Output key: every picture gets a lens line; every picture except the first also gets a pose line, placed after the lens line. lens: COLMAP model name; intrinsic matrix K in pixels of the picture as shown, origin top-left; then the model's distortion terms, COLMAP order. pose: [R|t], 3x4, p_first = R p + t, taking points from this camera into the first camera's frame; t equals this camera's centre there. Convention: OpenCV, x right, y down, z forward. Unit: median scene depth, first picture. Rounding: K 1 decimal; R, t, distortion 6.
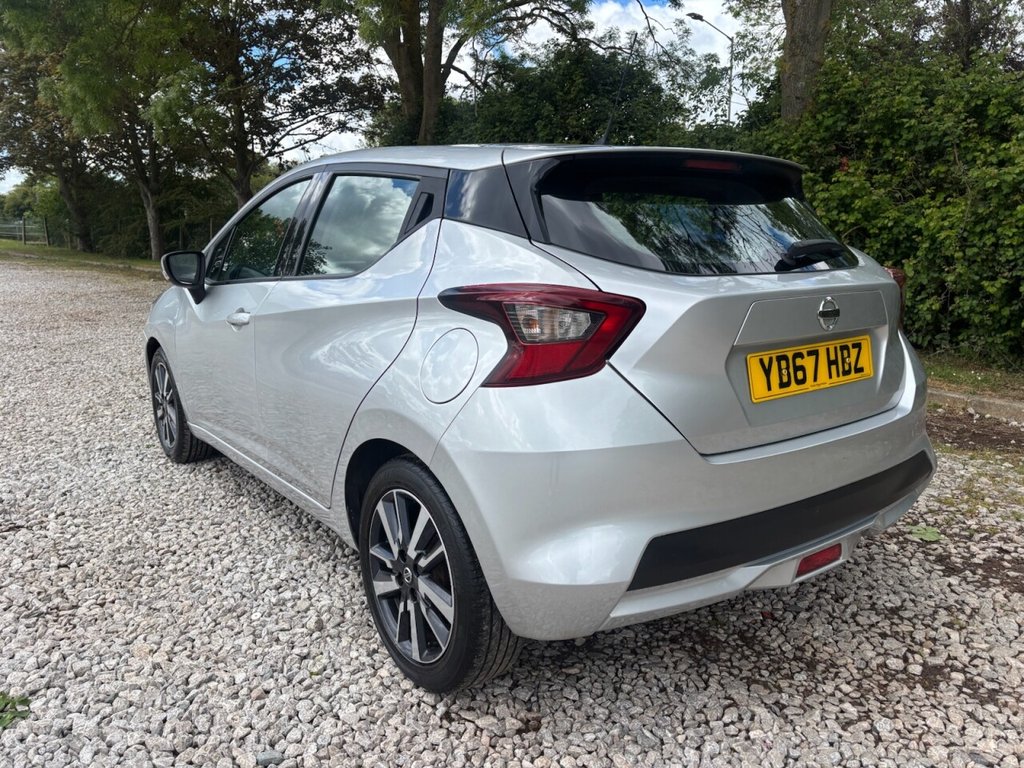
lens RADIAL K [[767.3, 0, 514.6], [0, 767.3, 390.1], [0, 0, 1]] dist [0.077059, -0.082208]
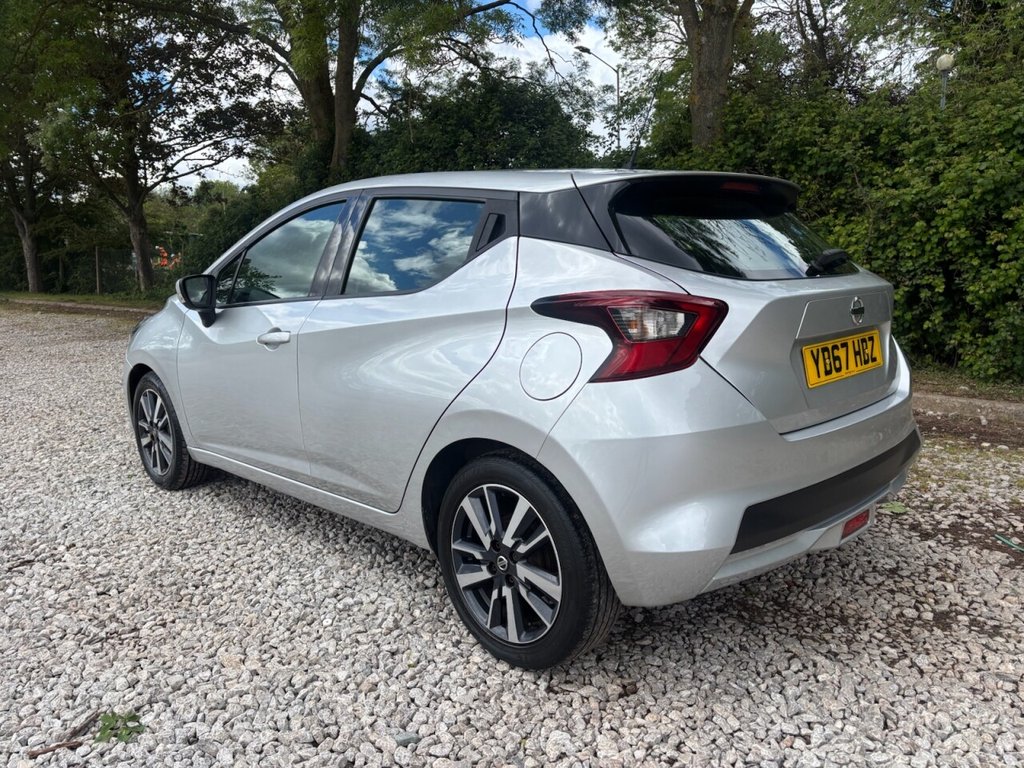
lens RADIAL K [[764.6, 0, 521.9], [0, 764.6, 385.4], [0, 0, 1]] dist [0.080498, -0.089749]
pose [[0.989145, -0.041976, 0.140818, -0.065745], [0.046793, 0.998421, -0.031072, 0.006565], [-0.139292, 0.037324, 0.989548, -0.020748]]
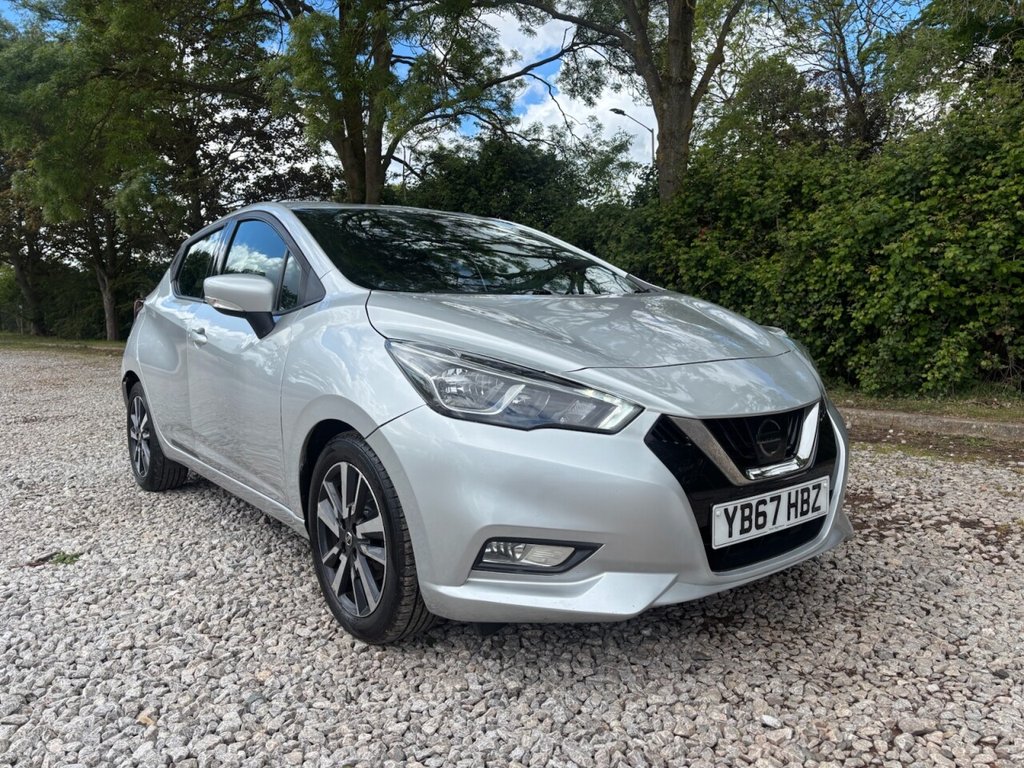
lens RADIAL K [[767.5, 0, 512.0], [0, 767.5, 384.0], [0, 0, 1]] dist [0.051804, -0.045361]
pose [[0.998115, -0.028430, 0.054381, 0.047004], [0.034007, 0.993940, -0.104534, 0.063617], [-0.051079, 0.106187, 0.993033, -0.168643]]
